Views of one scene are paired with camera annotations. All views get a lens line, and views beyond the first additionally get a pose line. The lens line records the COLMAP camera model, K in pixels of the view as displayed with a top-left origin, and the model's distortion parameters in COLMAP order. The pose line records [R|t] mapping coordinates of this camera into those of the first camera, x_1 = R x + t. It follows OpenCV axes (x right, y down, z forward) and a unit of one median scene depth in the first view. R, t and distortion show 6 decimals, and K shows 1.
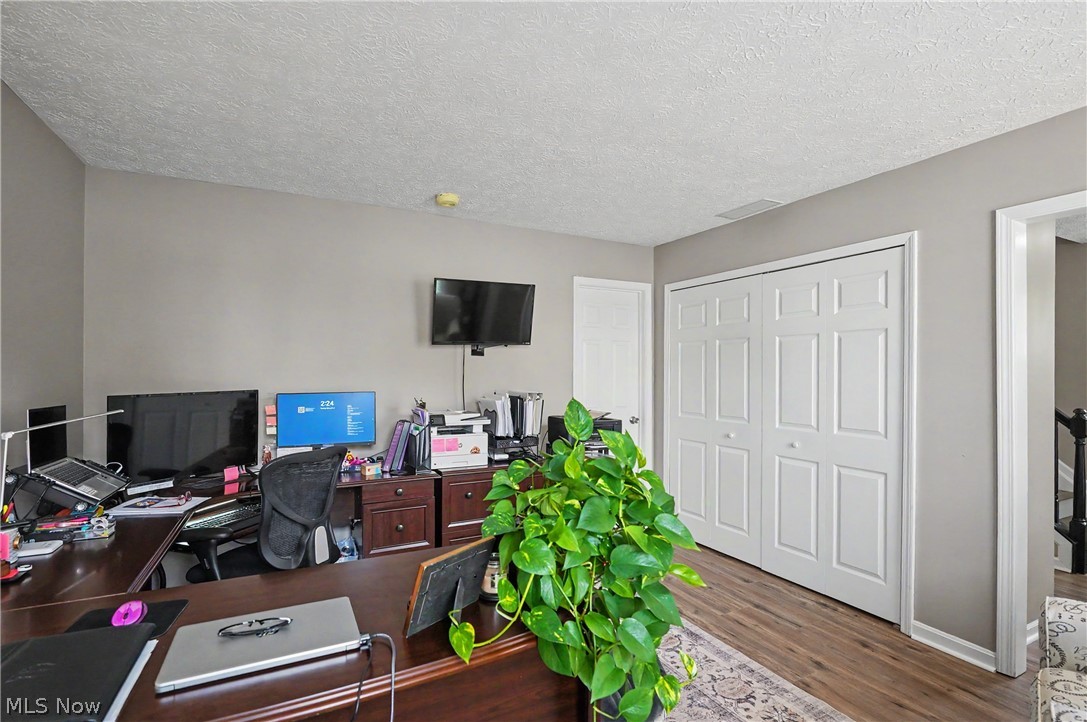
lens RADIAL K [[502.4, 0, 549.6], [0, 502.4, 367.2], [0, 0, 1]] dist [-0.004795, -0.000200]
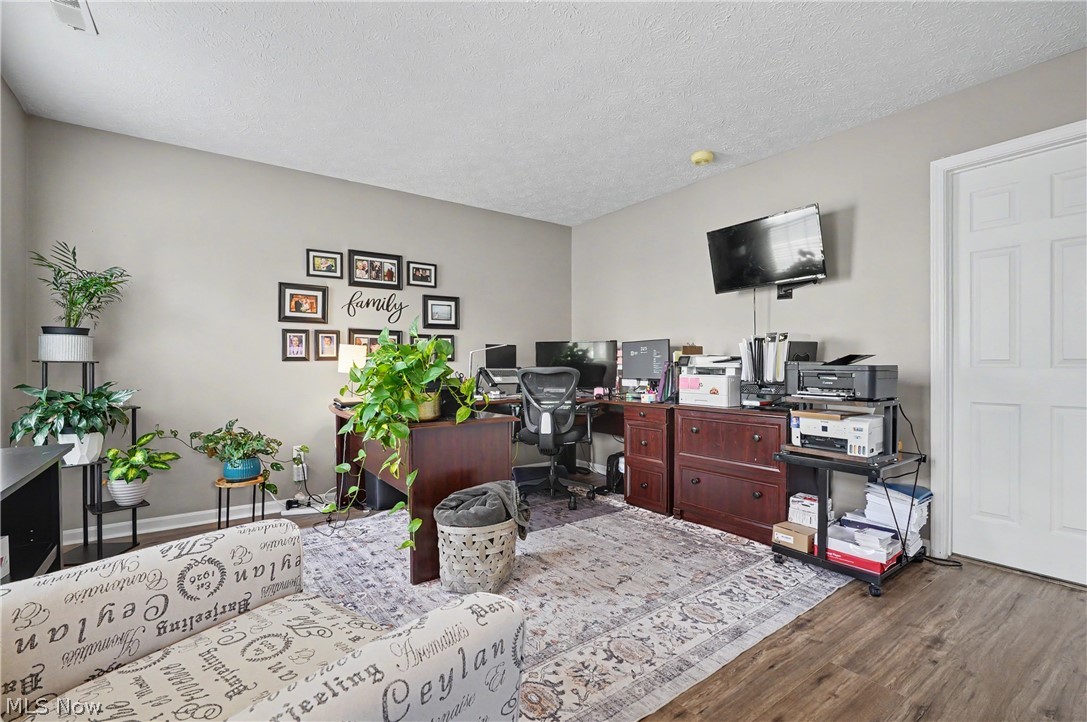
lens RADIAL K [[502.4, 0, 546.0], [0, 502.4, 363.4], [0, 0, 1]] dist [-0.004795, -0.000200]
pose [[0.151533, -0.005959, -0.988434, 0.842107], [0.015771, 0.999869, -0.003610, 0.110816], [0.988326, -0.015042, 0.151607, 0.522825]]
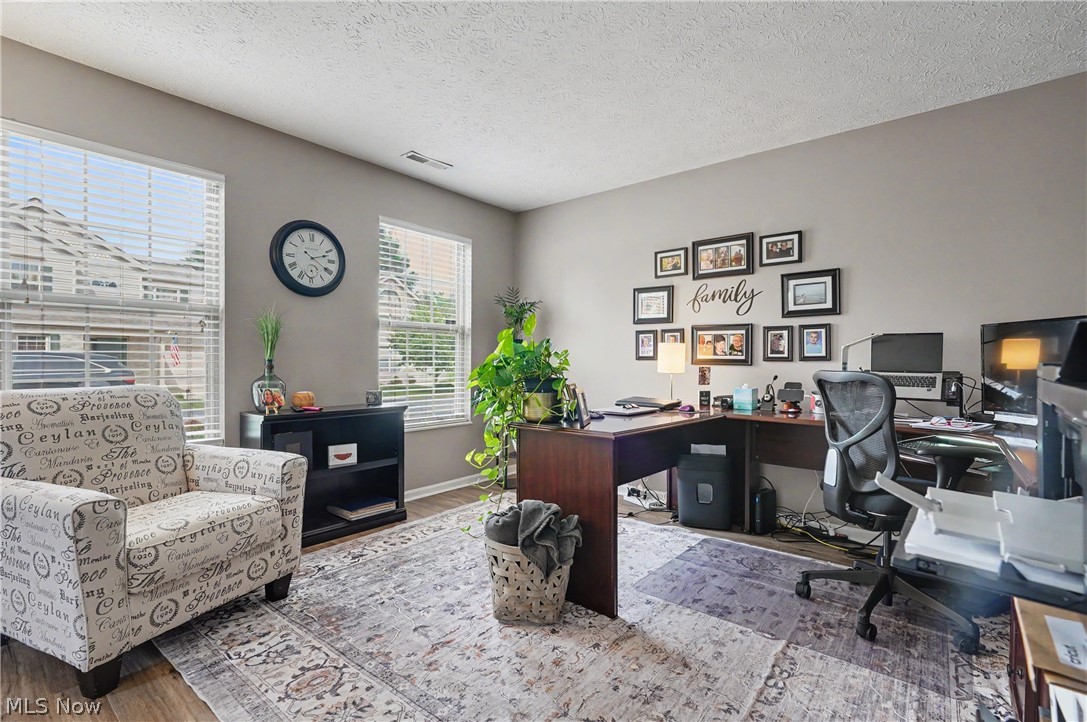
lens RADIAL K [[502.4, 0, 538.3], [0, 502.4, 360.1], [0, 0, 1]] dist [-0.004795, -0.000200]
pose [[-0.925121, -0.010351, -0.379531, 0.310290], [-0.004870, 0.999870, -0.015400, 0.112359], [0.379641, -0.012399, -0.925051, 1.187379]]
